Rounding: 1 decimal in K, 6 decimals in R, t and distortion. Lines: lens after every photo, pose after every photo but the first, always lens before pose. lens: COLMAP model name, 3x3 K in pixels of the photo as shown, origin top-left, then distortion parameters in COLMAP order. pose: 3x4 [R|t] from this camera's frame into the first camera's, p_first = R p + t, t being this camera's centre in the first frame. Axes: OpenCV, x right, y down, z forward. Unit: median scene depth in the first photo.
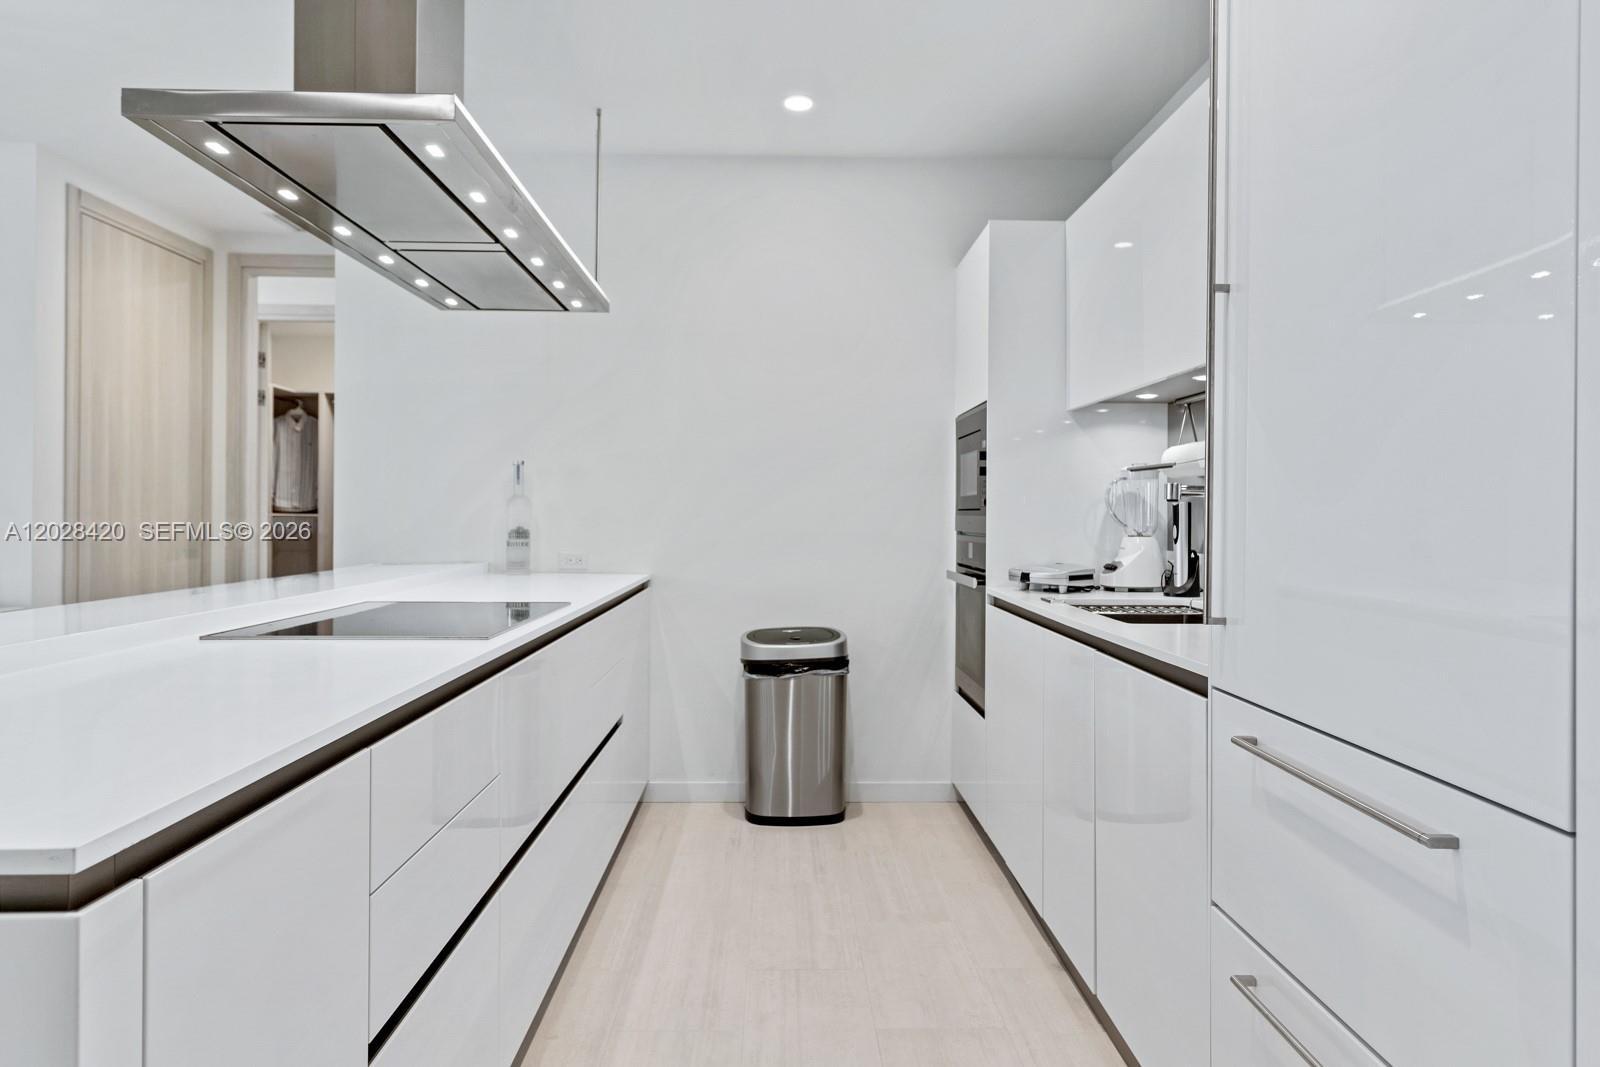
lens RADIAL K [[999.2, 0, 802.4], [0, 999.2, 510.3], [0, 0, 1]] dist [0.001874, 0.000126]
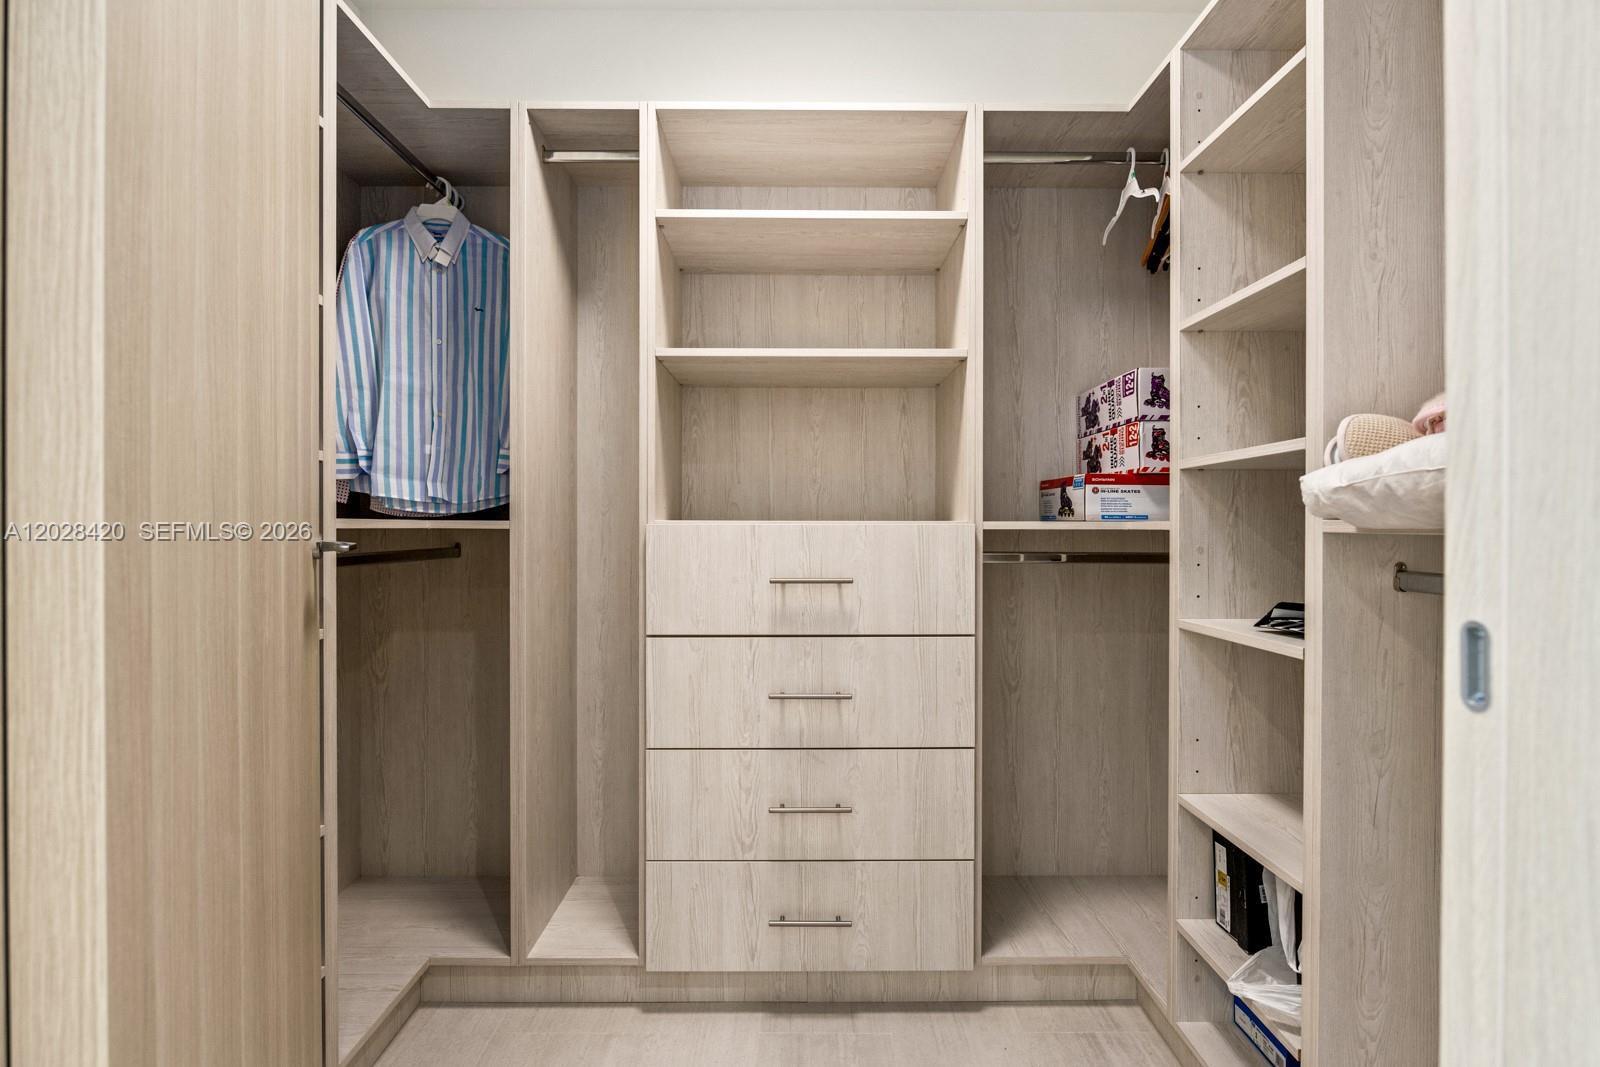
lens RADIAL K [[728.7, 0, 798.0], [0, 728.7, 528.4], [0, 0, 1]] dist [-0.005475, -0.000488]
pose [[0.999702, -0.002394, -0.024279, -0.384171], [0.002678, 0.999928, 0.011683, 0.003026], [0.024250, -0.011745, 0.999637, 0.767099]]
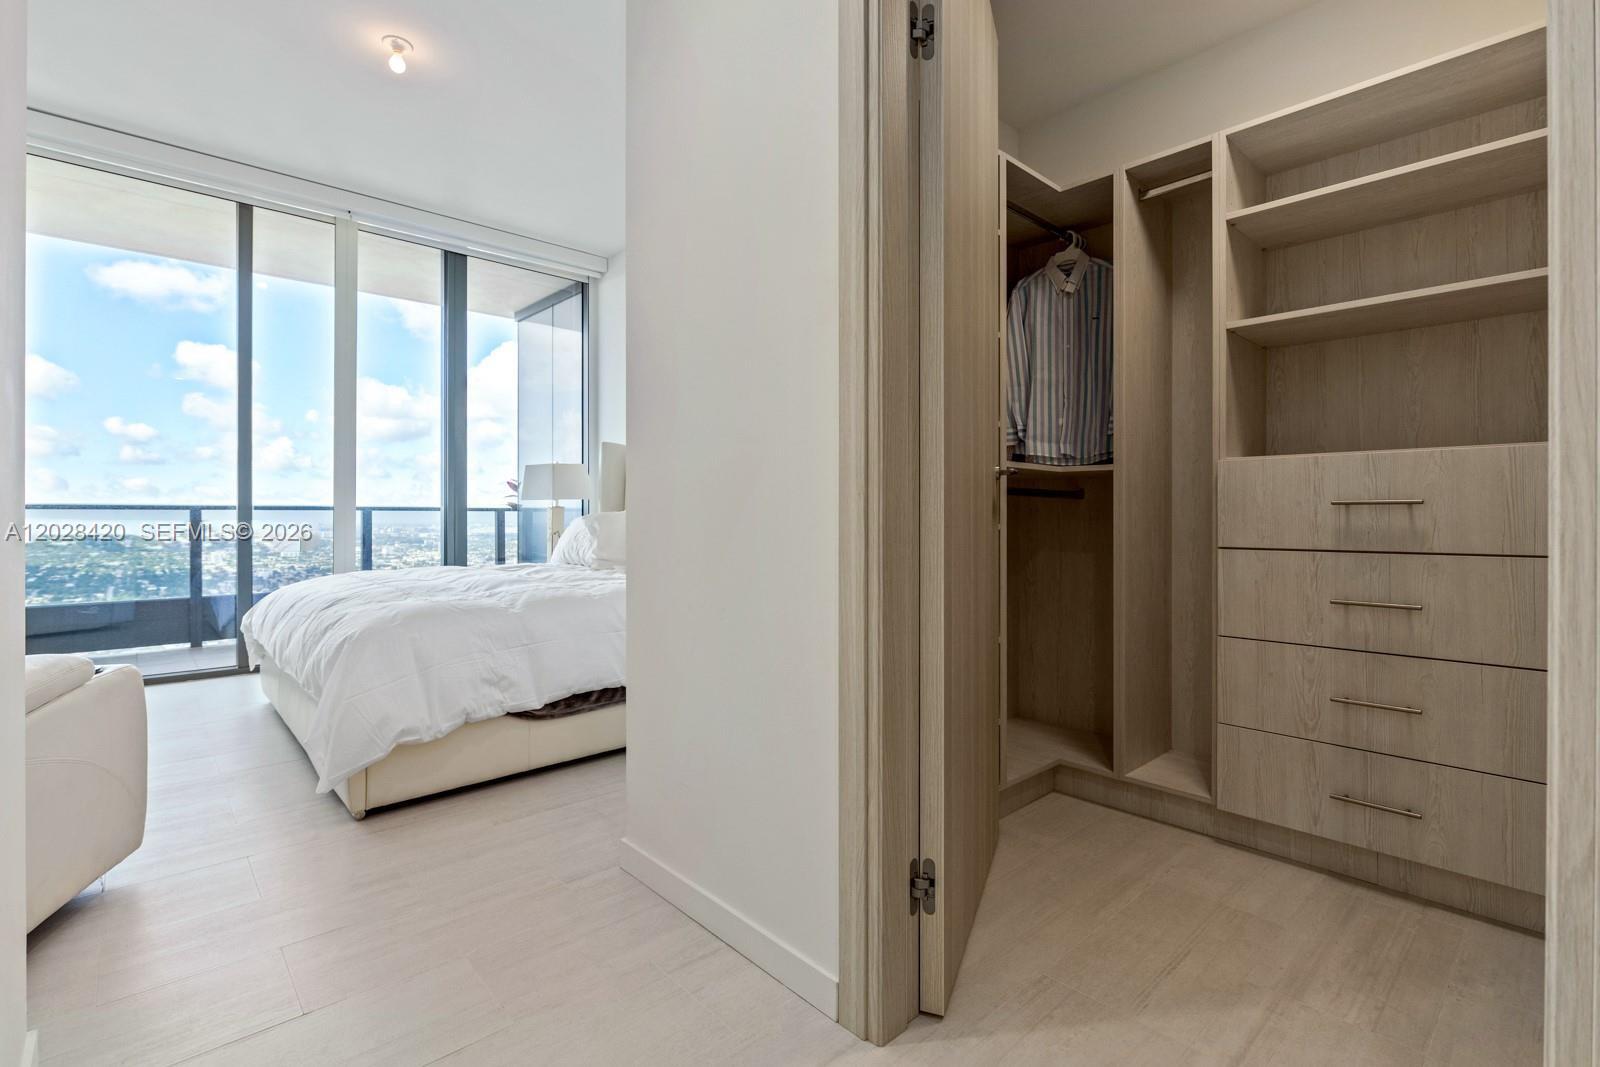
lens RADIAL K [[747.2, 0, 810.2], [0, 747.2, 517.2], [0, 0, 1]] dist [-0.002162, -0.000394]
pose [[0.669005, -0.007193, -0.743223, -0.329093], [0.006498, 0.999972, -0.003829, 0.024880], [0.743230, -0.002268, 0.669032, 0.679518]]
